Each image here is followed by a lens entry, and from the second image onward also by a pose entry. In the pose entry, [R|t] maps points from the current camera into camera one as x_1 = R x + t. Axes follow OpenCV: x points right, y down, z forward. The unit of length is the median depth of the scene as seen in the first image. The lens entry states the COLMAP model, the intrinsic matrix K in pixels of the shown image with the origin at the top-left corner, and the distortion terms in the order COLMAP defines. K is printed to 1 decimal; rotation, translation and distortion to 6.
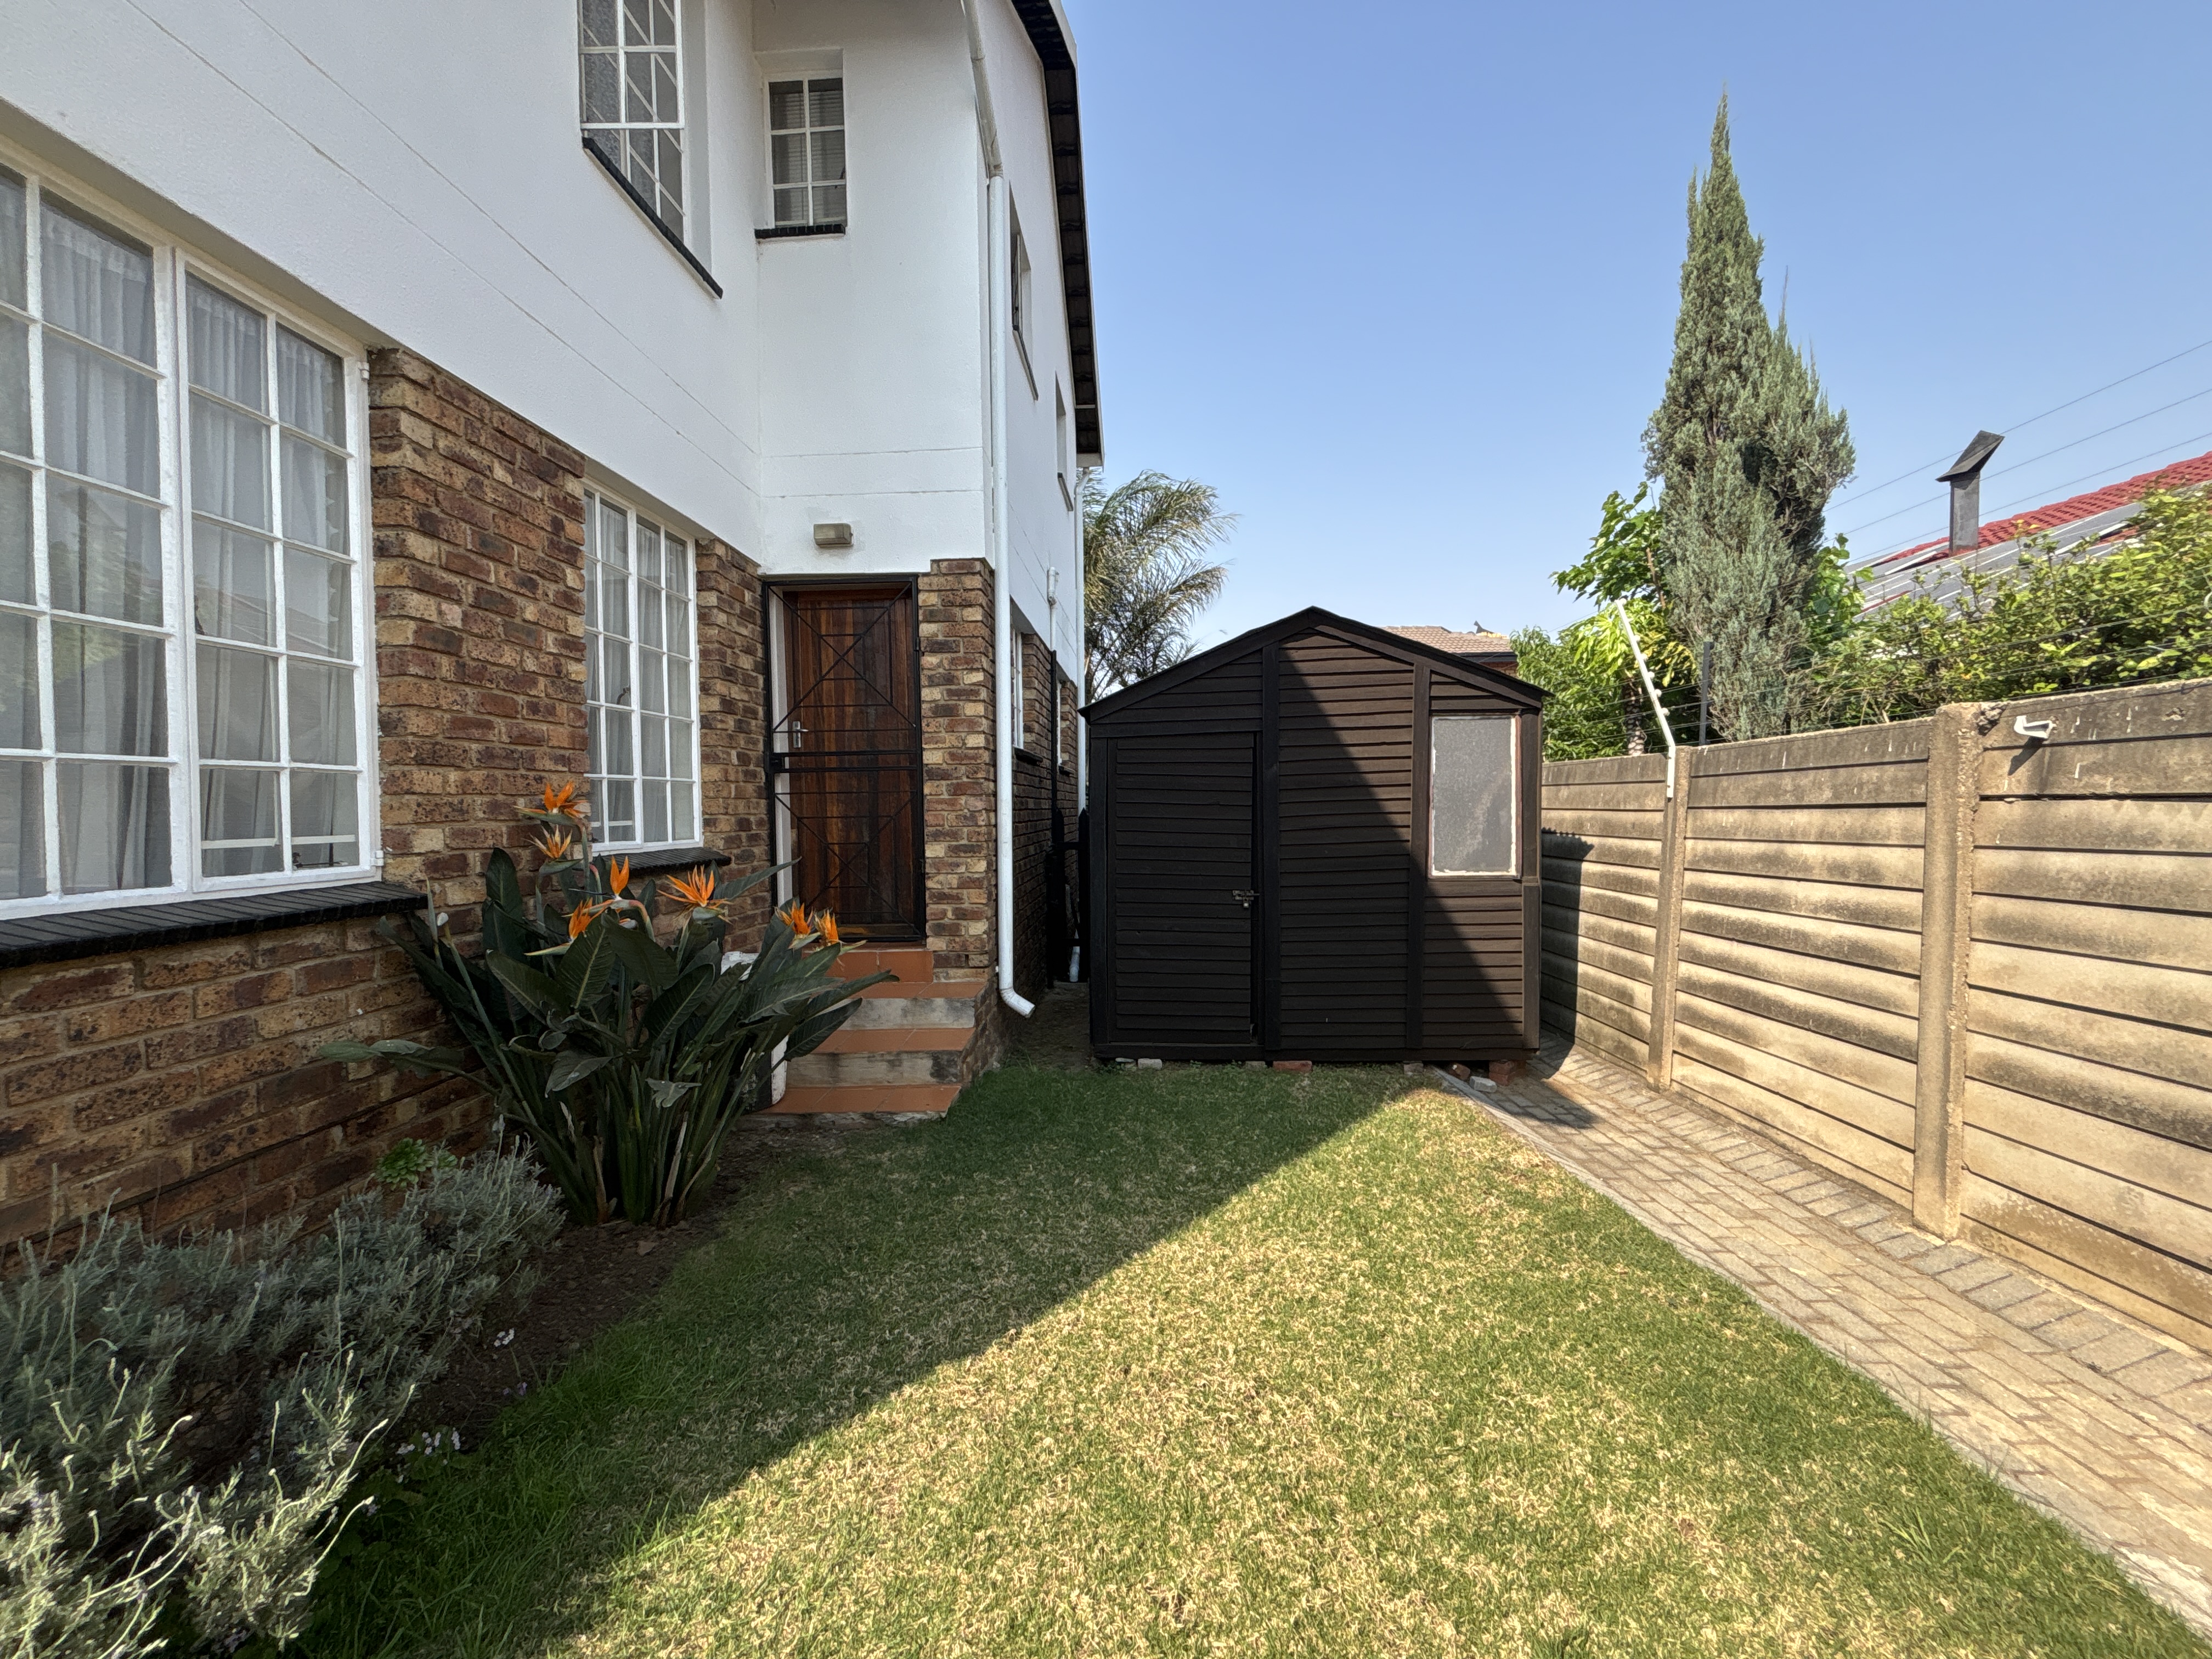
lens RADIAL K [[881.1, 0, 1092.6], [0, 881.1, 828.4], [0, 0, 1]] dist [0.000970, -0.002053]
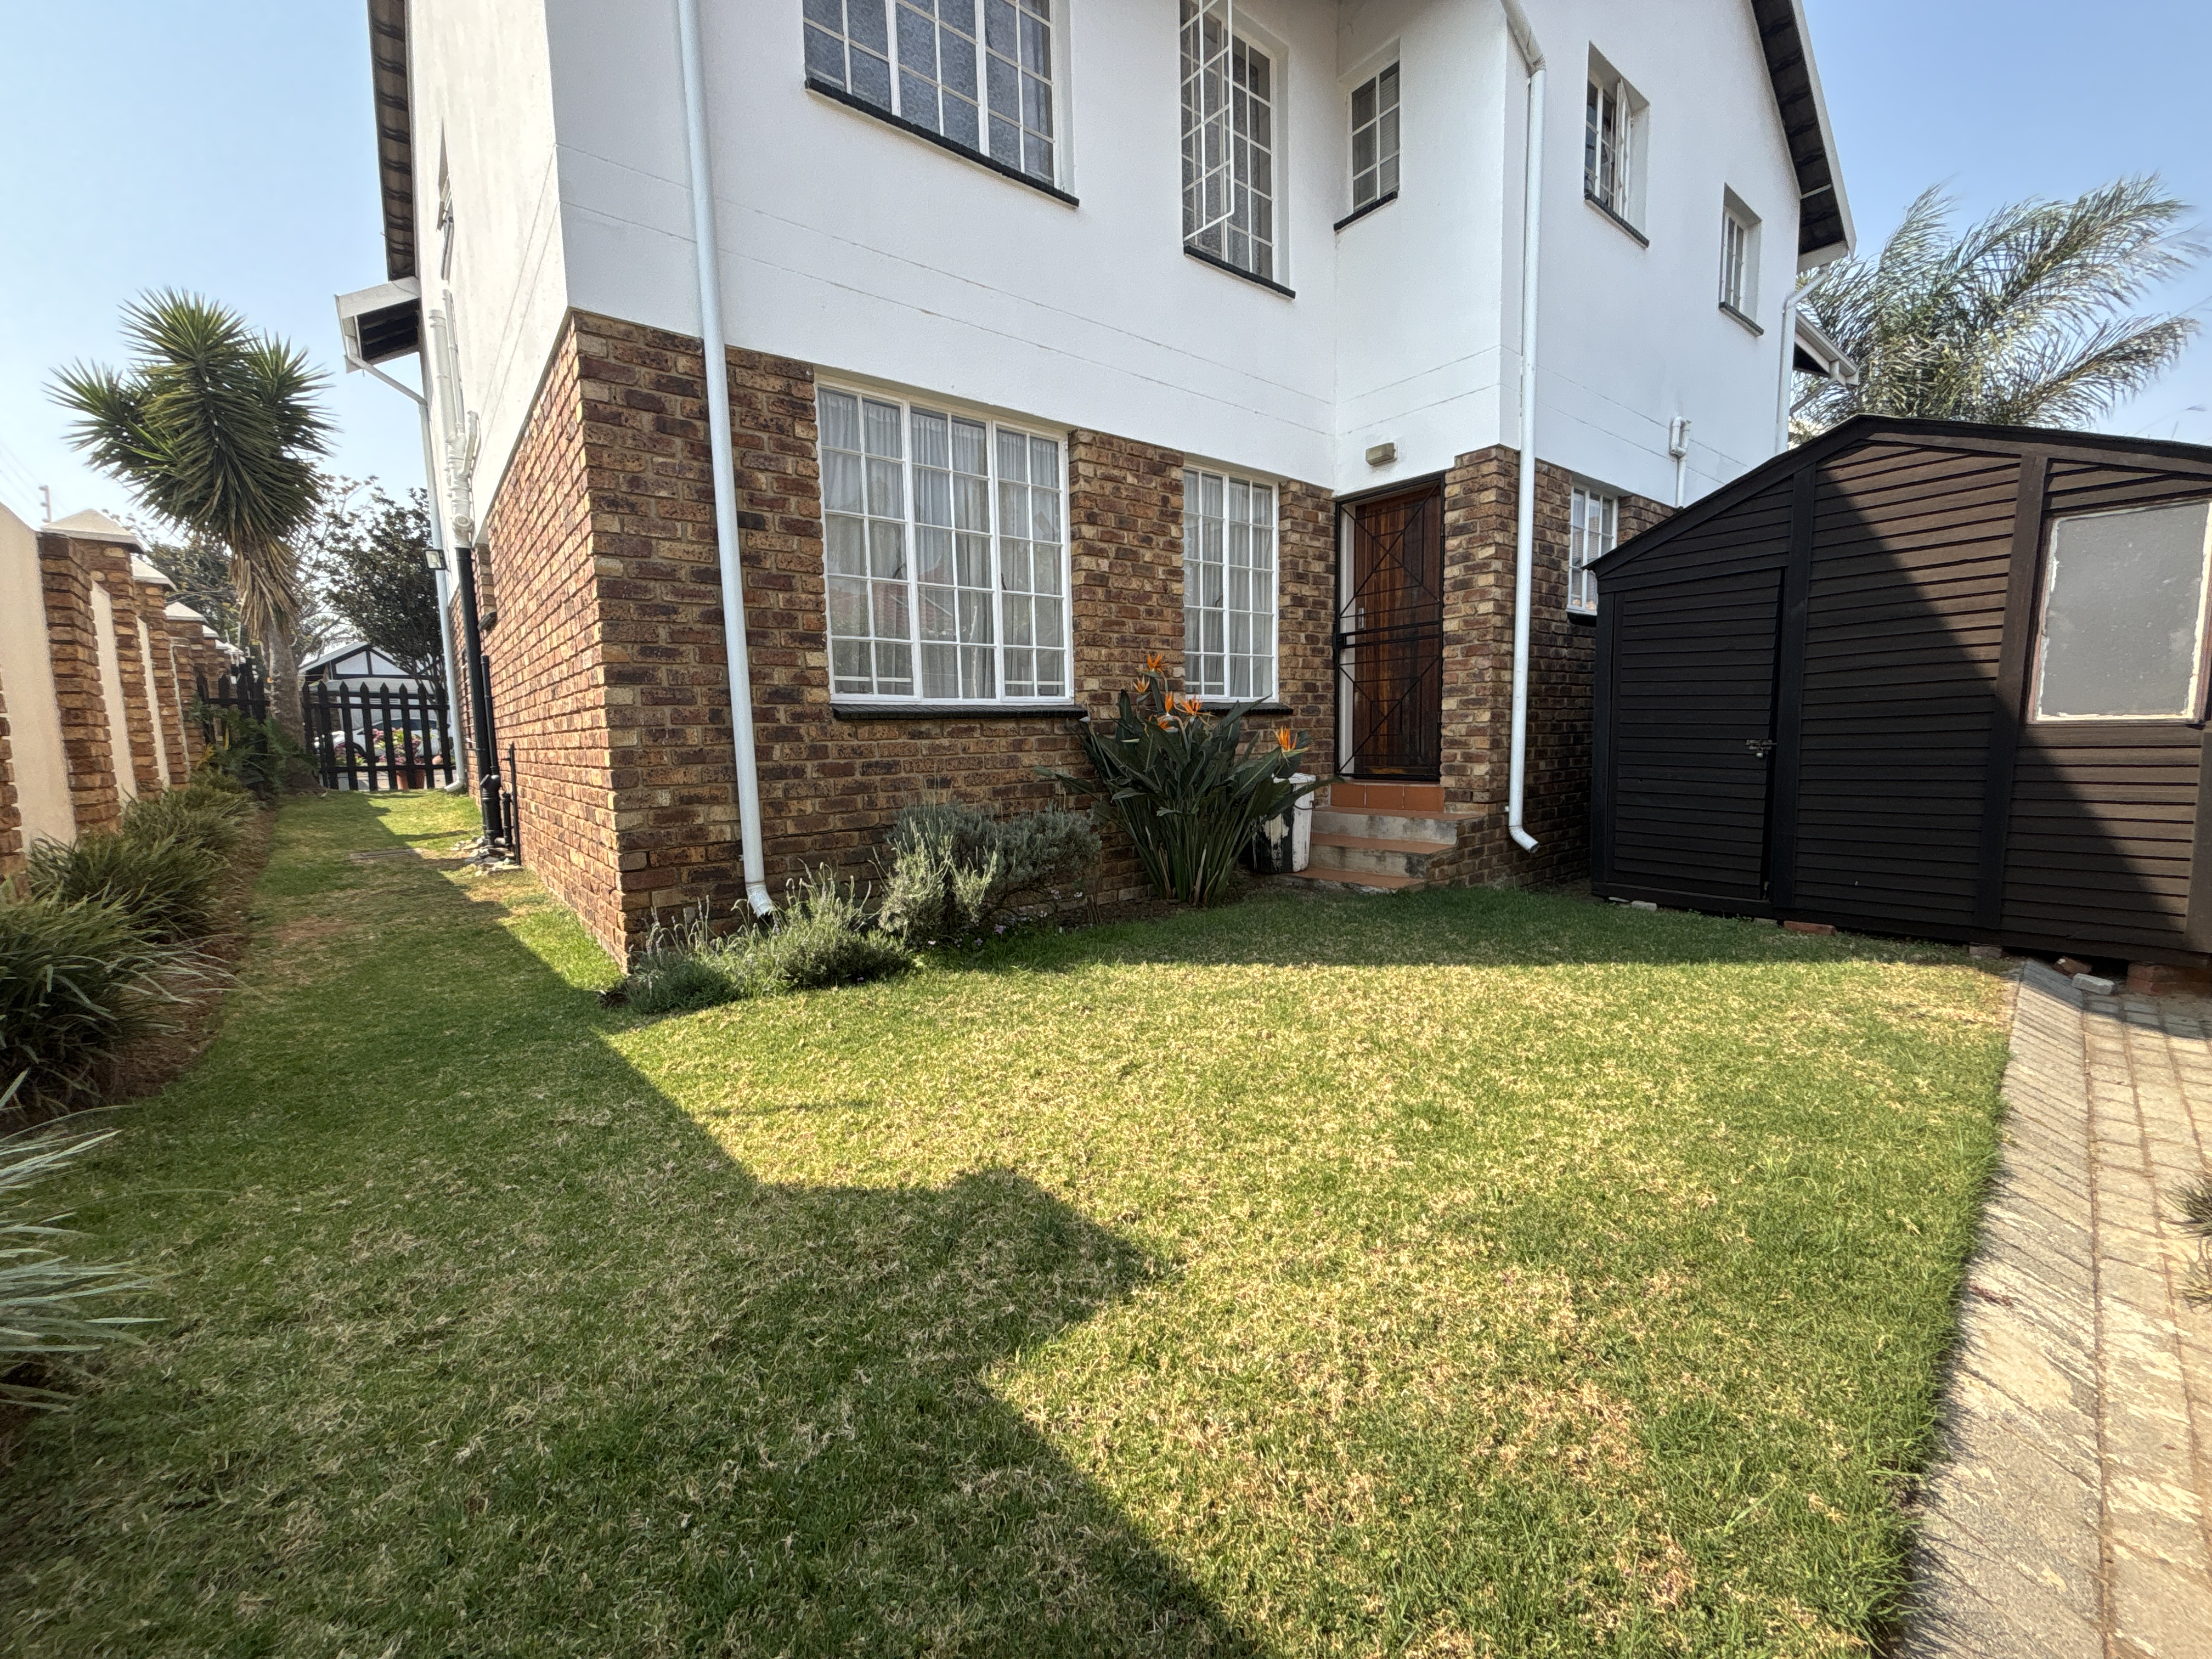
lens RADIAL K [[881.1, 0, 1106.3], [0, 881.1, 831.5], [0, 0, 1]] dist [0.000970, -0.002053]
pose [[0.674898, 0.081740, -0.733370, 0.444016], [-0.004864, 0.994317, 0.106348, 0.079031], [0.737895, -0.068207, 0.671460, -0.192518]]
